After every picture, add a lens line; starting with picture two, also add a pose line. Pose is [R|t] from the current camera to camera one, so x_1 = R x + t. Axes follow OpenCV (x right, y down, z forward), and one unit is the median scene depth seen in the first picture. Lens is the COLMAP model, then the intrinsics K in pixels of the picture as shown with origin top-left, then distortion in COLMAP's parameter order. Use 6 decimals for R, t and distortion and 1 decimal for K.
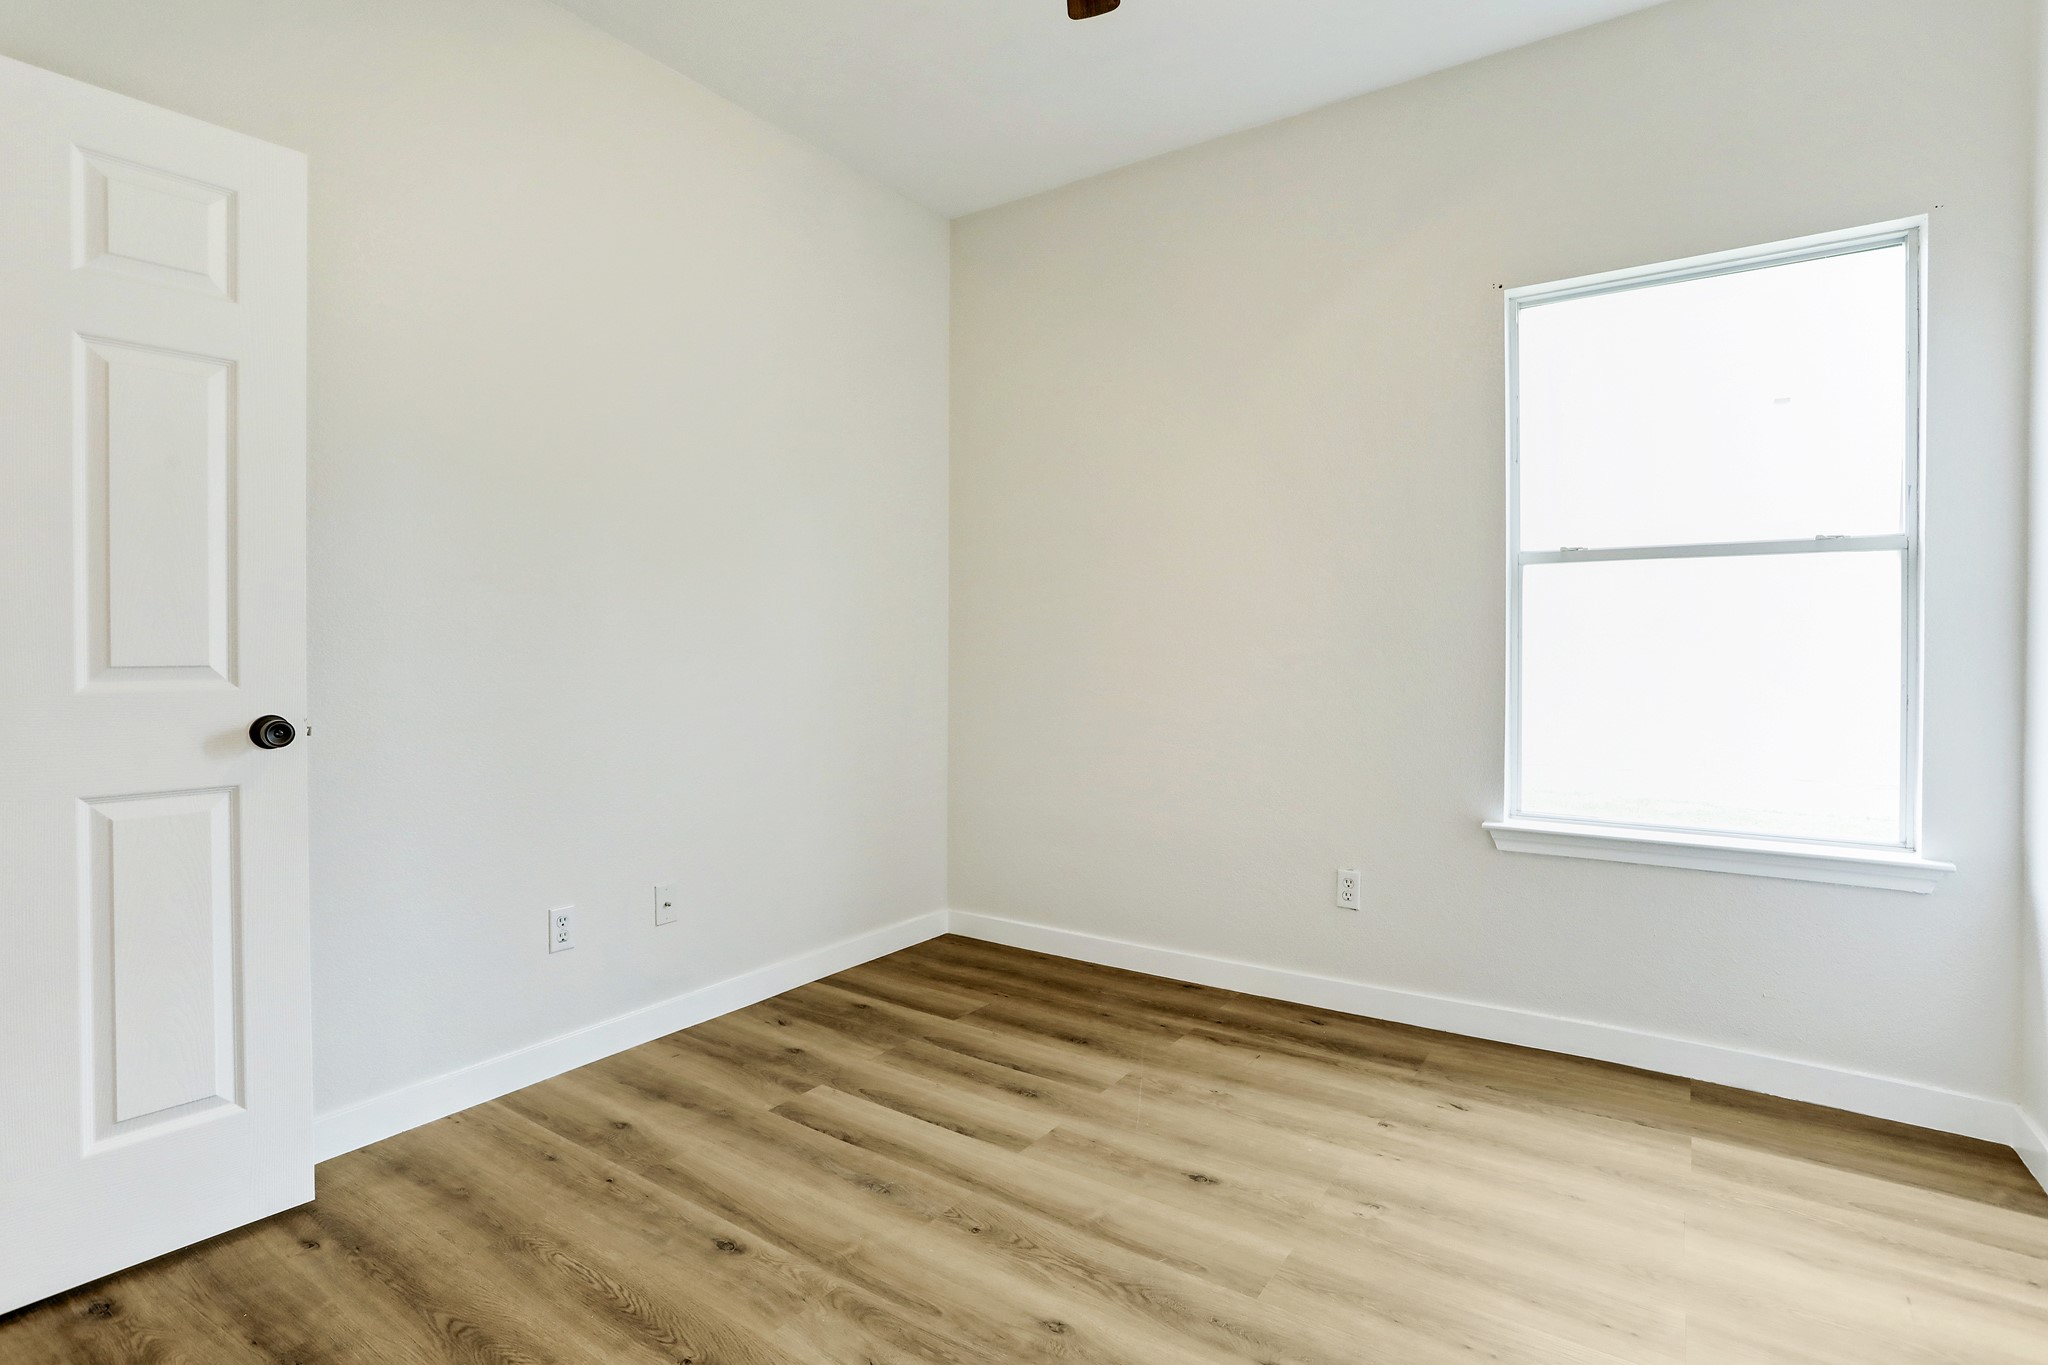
lens RADIAL K [[995.7, 0, 1010.7], [0, 995.7, 656.1], [0, 0, 1]] dist [-0.065757, 0.030303]
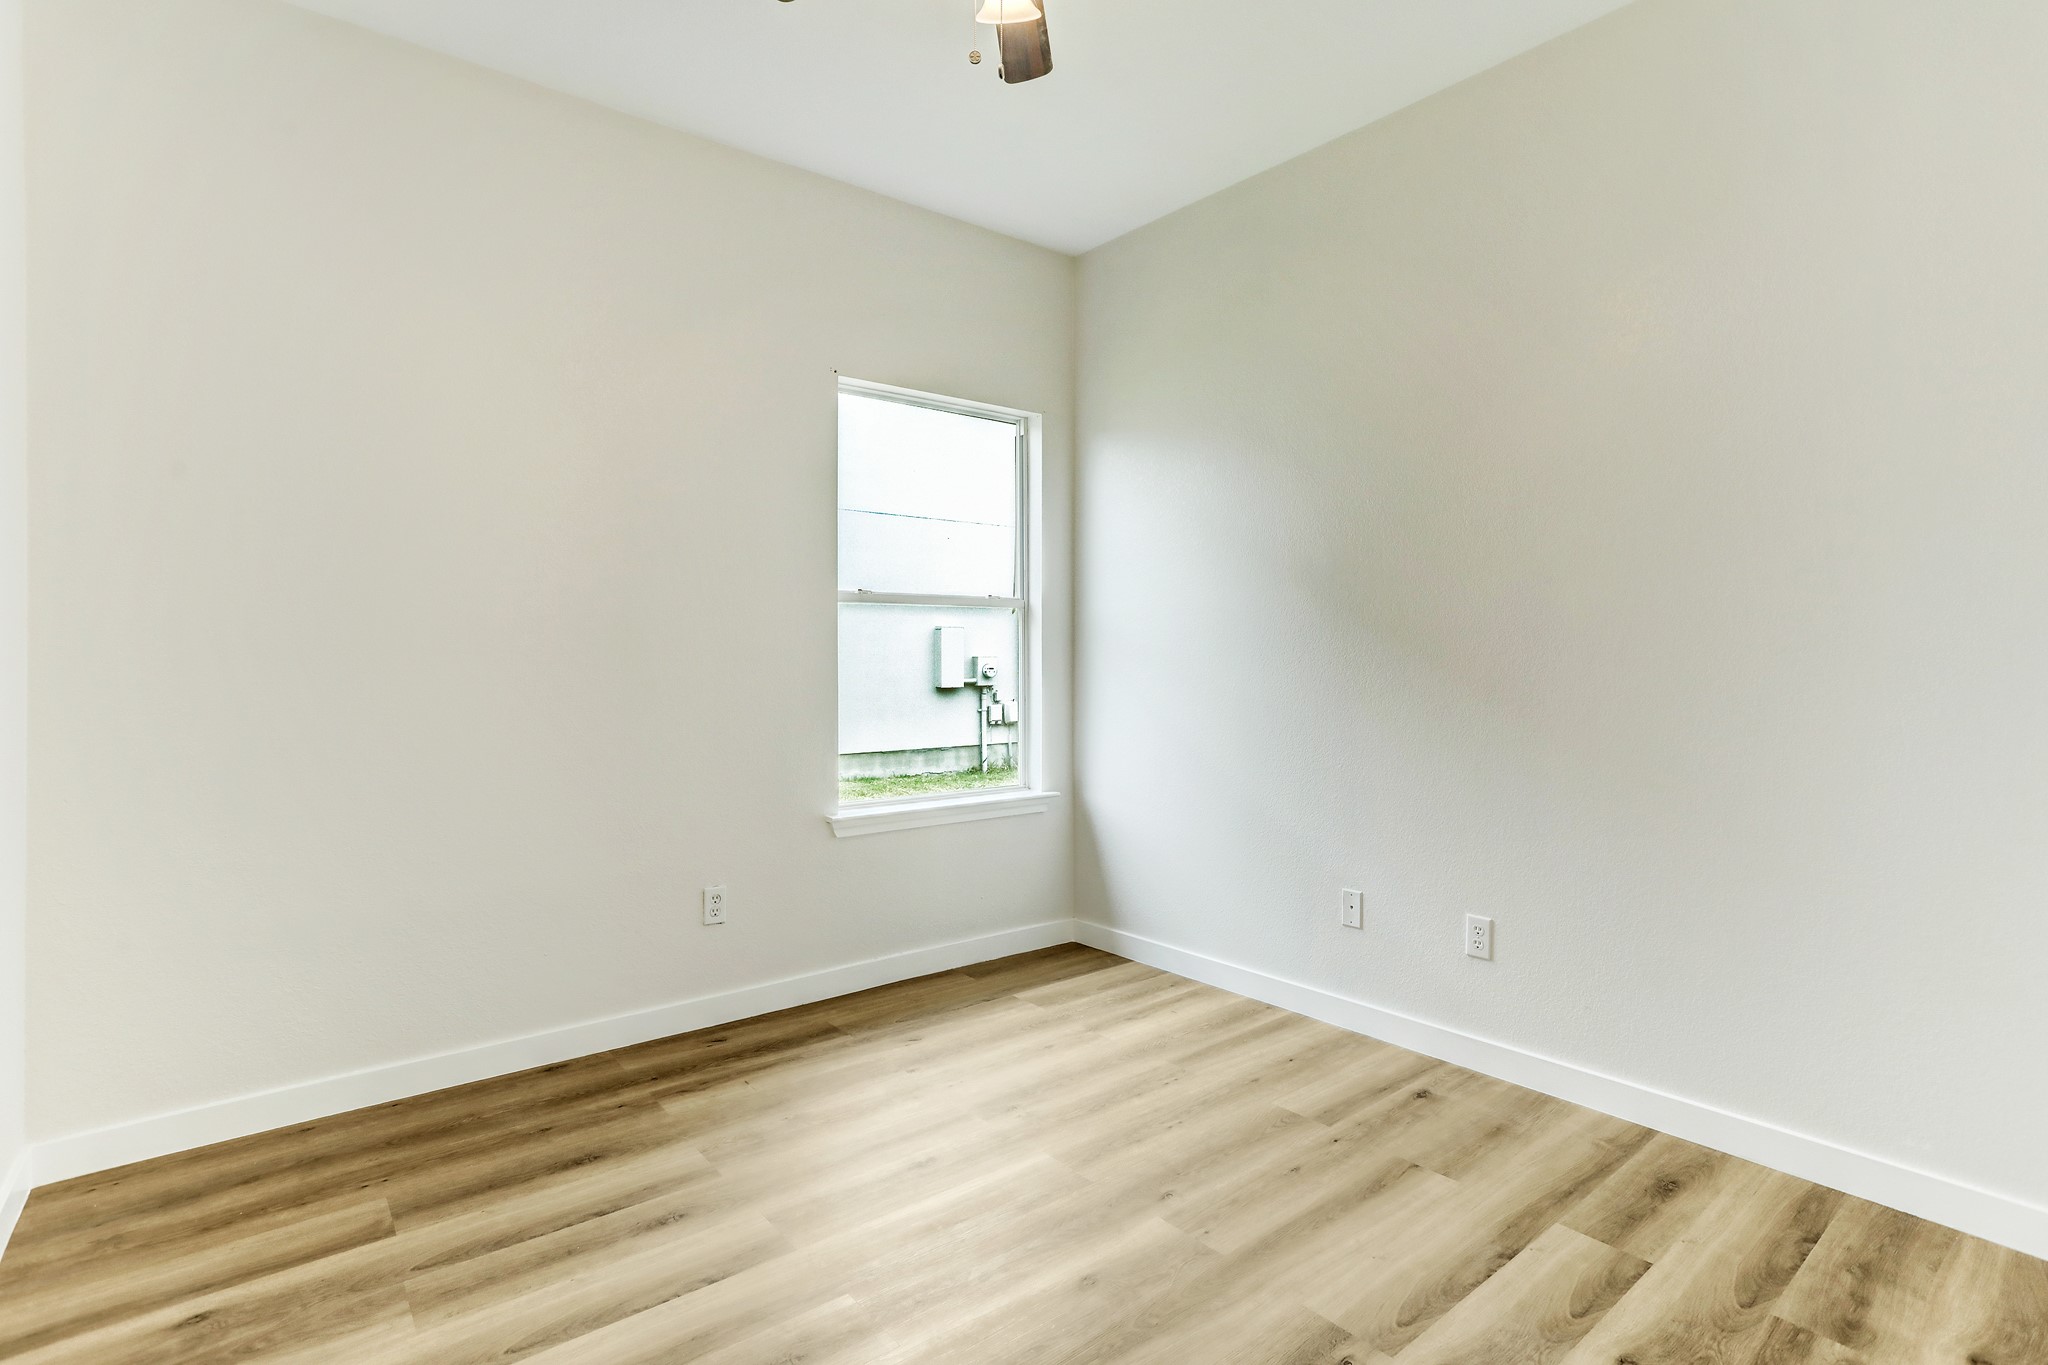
lens RADIAL K [[995.7, 0, 1010.7], [0, 995.7, 656.1], [0, 0, 1]] dist [-0.065757, 0.030303]
pose [[0.279080, 0.004395, 0.960258, -0.653883], [0.011964, 0.999896, -0.008053, -0.015062], [-0.960193, 0.013737, 0.278999, 0.472574]]
